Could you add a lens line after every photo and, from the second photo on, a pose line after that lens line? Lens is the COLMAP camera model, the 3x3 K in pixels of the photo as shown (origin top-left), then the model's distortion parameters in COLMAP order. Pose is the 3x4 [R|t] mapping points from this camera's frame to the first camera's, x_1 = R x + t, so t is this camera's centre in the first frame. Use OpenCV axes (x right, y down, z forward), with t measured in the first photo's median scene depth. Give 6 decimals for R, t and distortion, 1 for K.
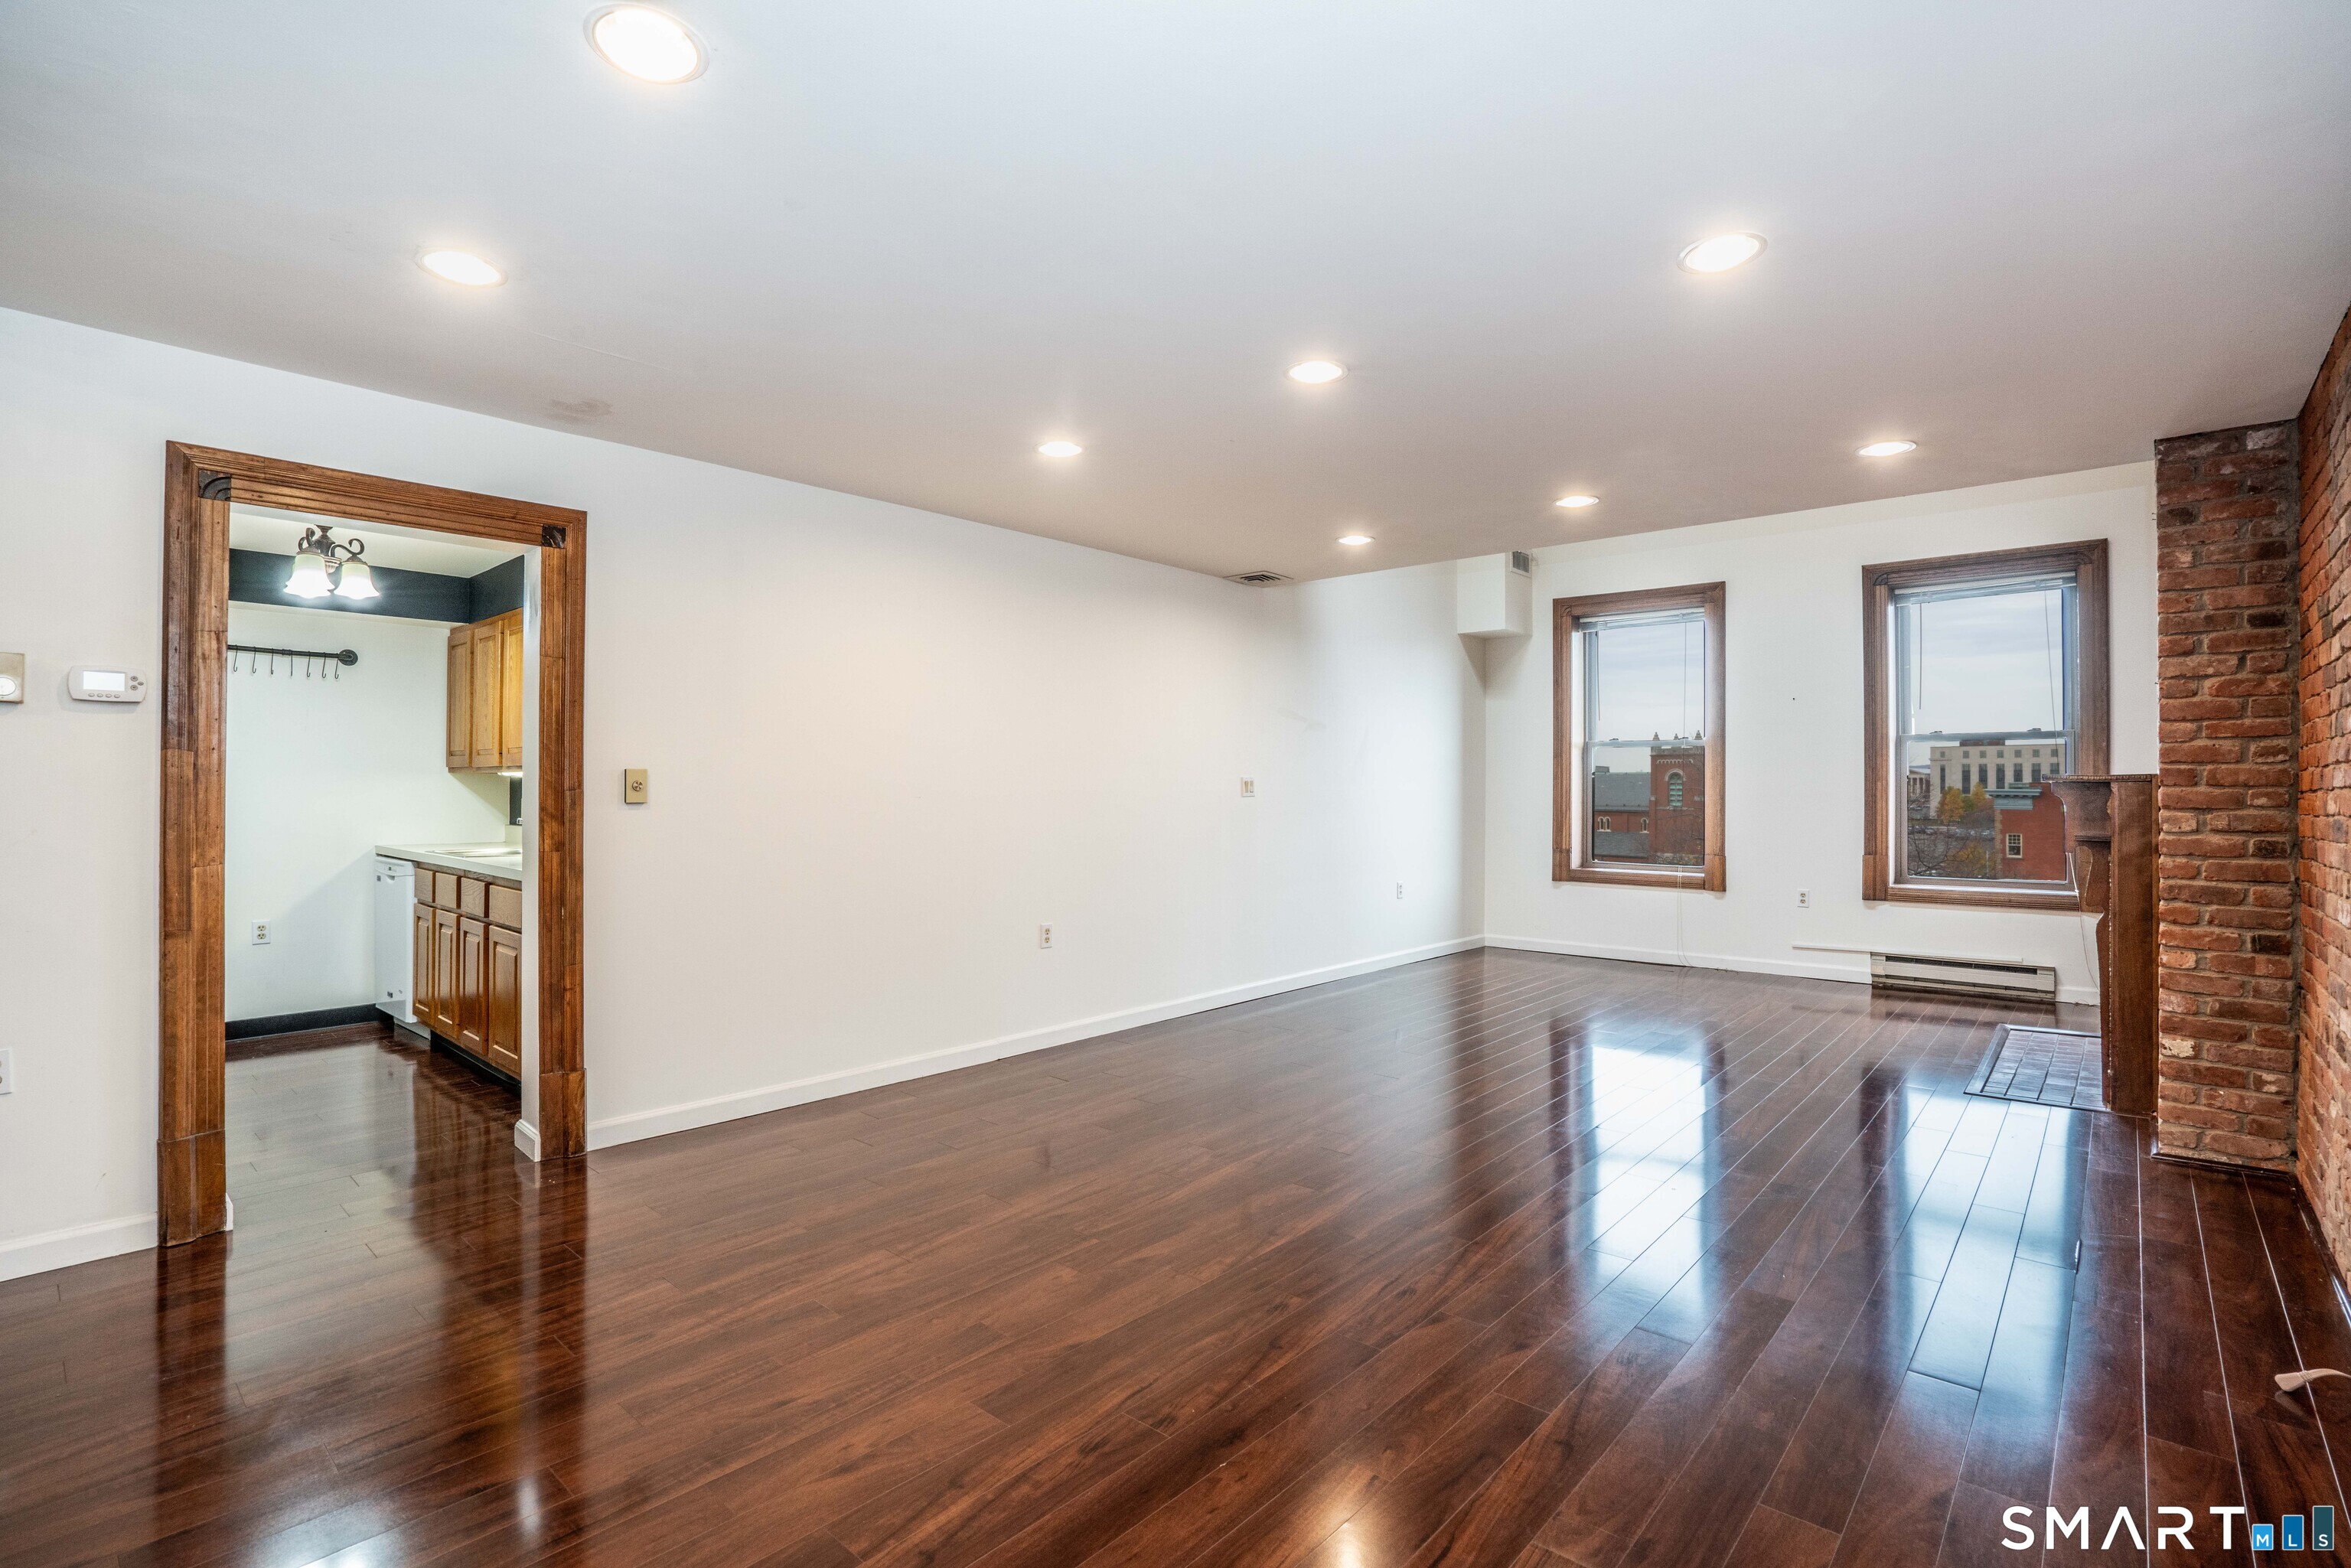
lens RADIAL K [[1097.7, 0, 1173.1], [0, 1097.7, 782.9], [0, 0, 1]] dist [-0.058359, 0.022539]
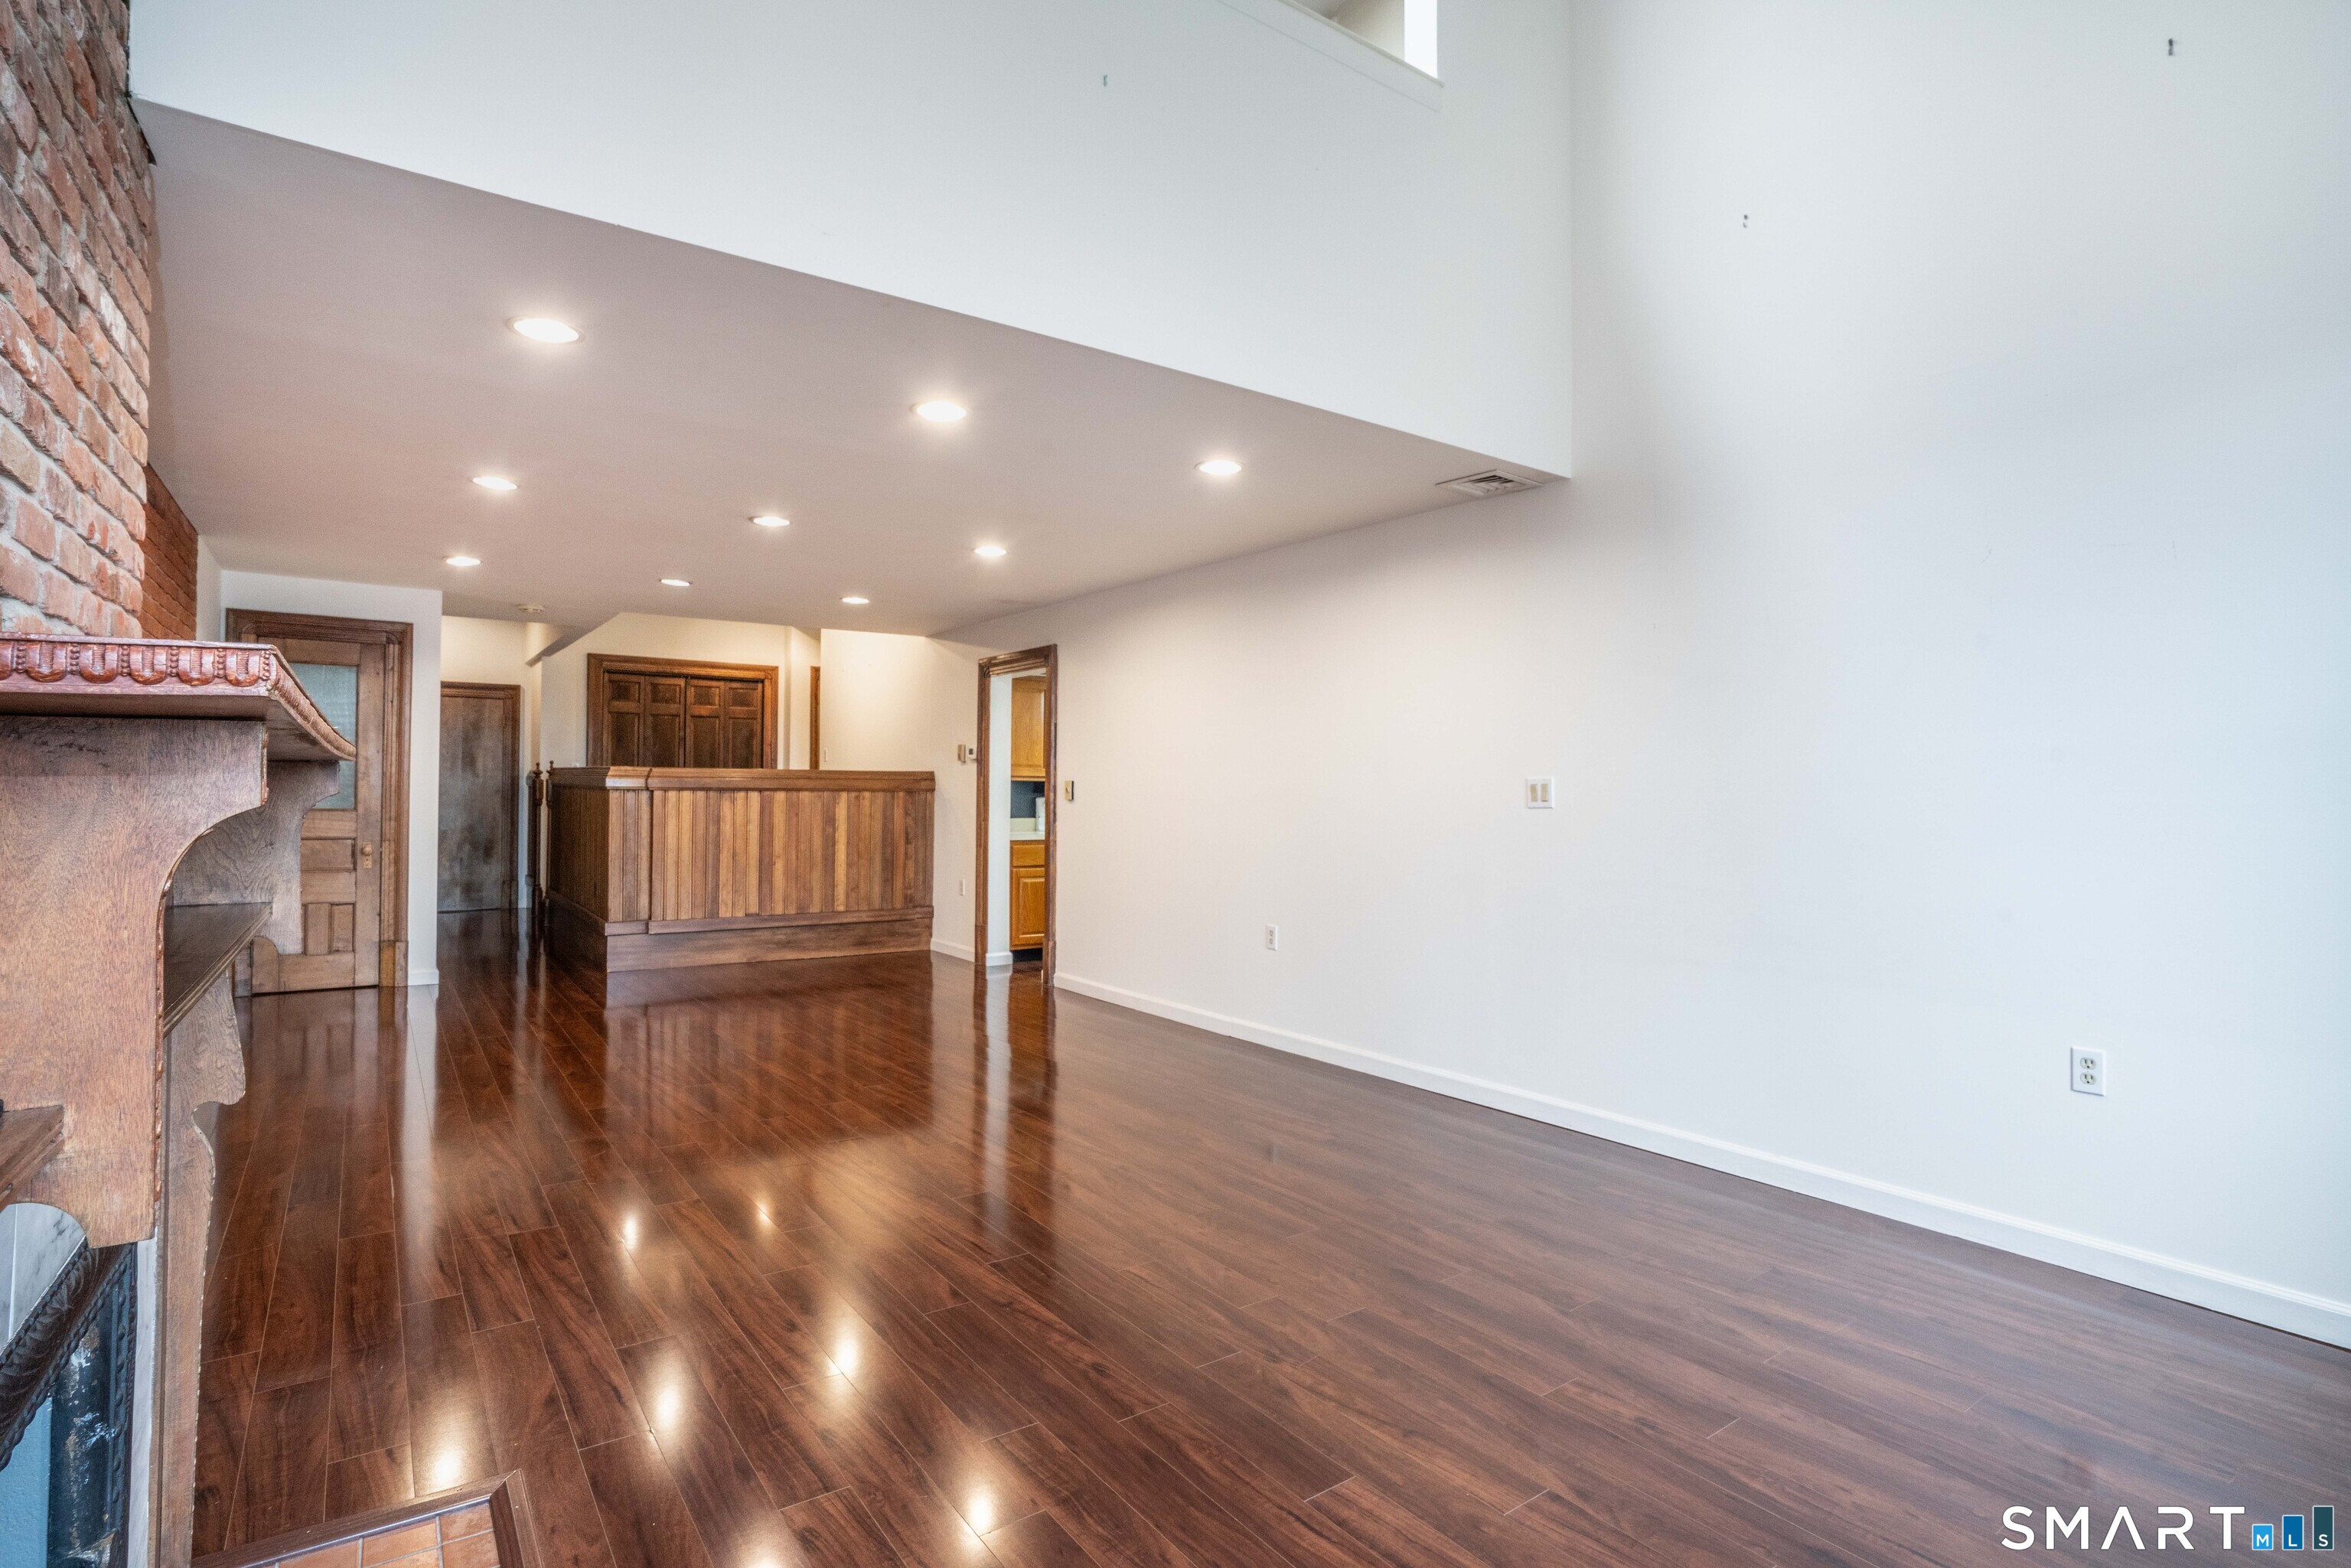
lens RADIAL K [[1148.2, 0, 1175.5], [0, 1148.2, 784.0], [0, 0, 1]] dist [-0.035675, 0.000732]
pose [[-0.216011, -0.011018, -0.976329, 0.931273], [-0.006339, 0.999931, -0.009882, 0.006855], [0.976370, 0.004055, -0.216065, 1.117907]]
